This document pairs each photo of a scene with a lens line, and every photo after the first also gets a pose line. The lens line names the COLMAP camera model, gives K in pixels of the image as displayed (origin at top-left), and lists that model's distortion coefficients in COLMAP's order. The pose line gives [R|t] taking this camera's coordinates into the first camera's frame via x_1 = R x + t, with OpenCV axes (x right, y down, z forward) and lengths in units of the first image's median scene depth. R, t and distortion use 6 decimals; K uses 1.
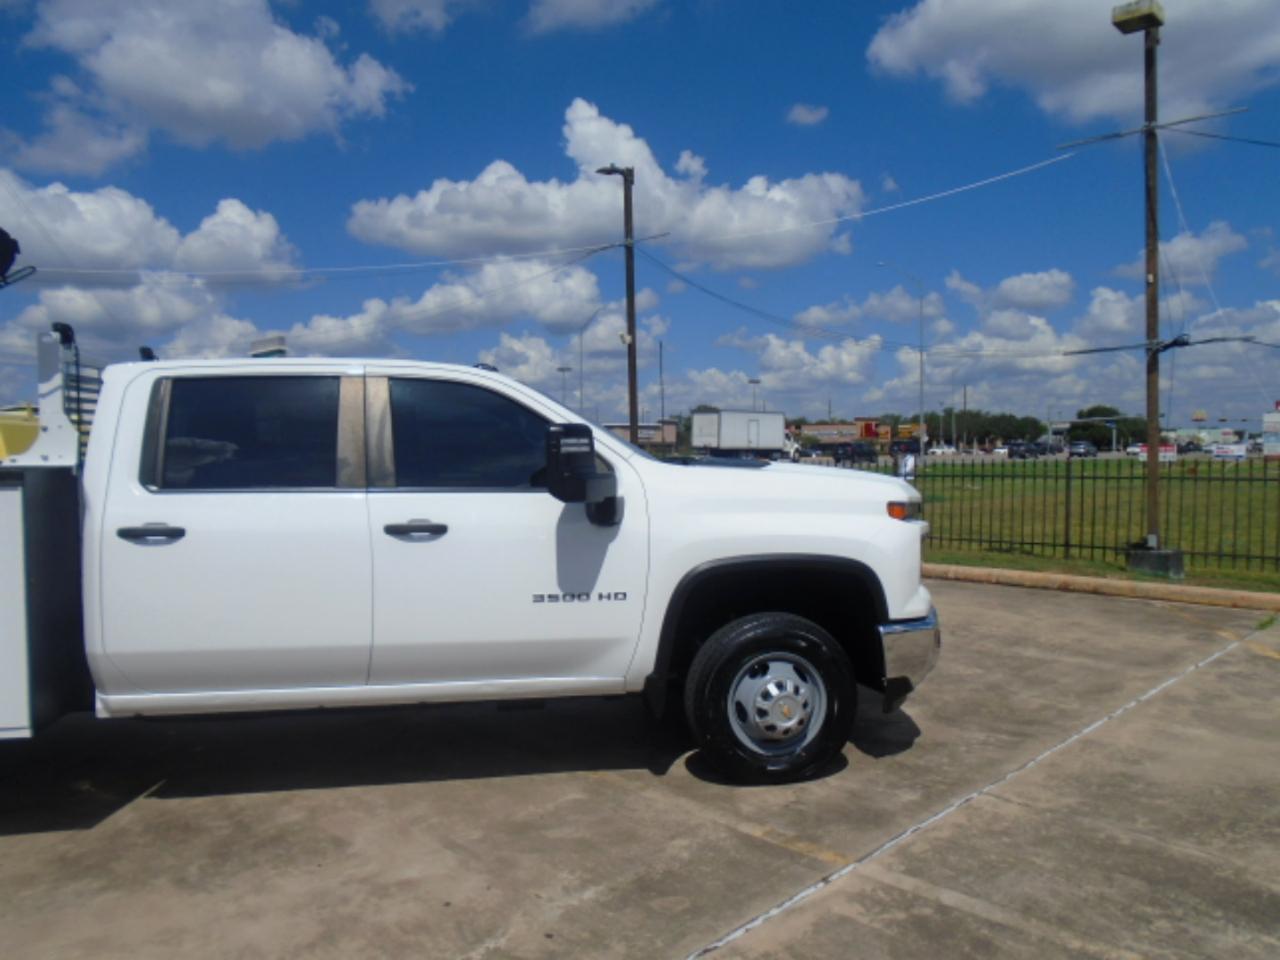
lens RADIAL K [[963.9, 0, 640.0], [0, 963.9, 480.0], [0, 0, 1]] dist [-0.005481, 0.002837]
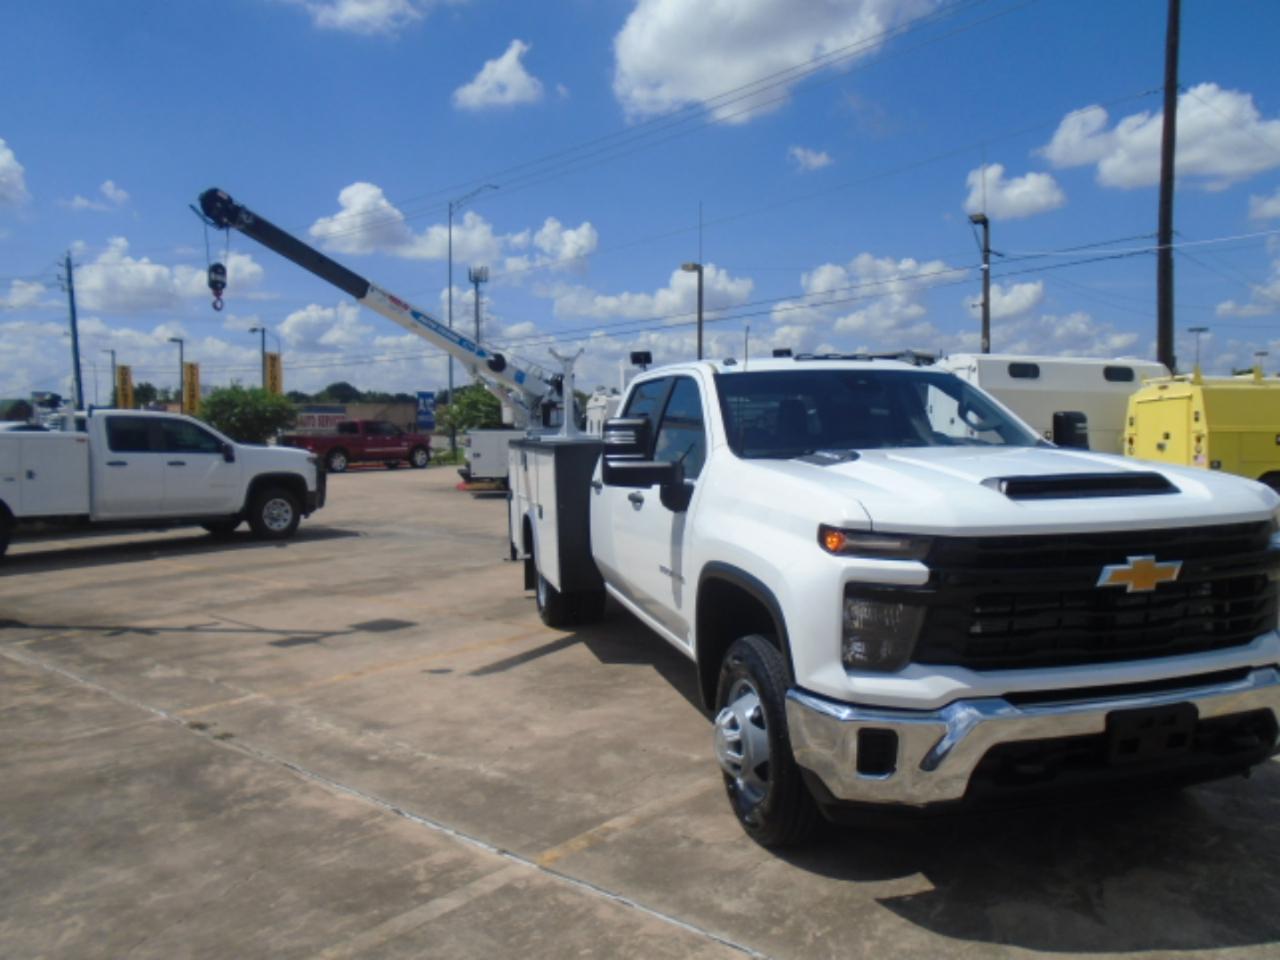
lens RADIAL K [[945.9, 0, 640.0], [0, 945.9, 480.0], [0, 0, 1]] dist [-0.035262, 0.003812]
pose [[0.093054, 0.068476, -0.993304, 0.992267], [-0.016069, 0.997606, 0.067267, -0.056504], [0.995531, 0.009702, 0.093931, 0.857701]]
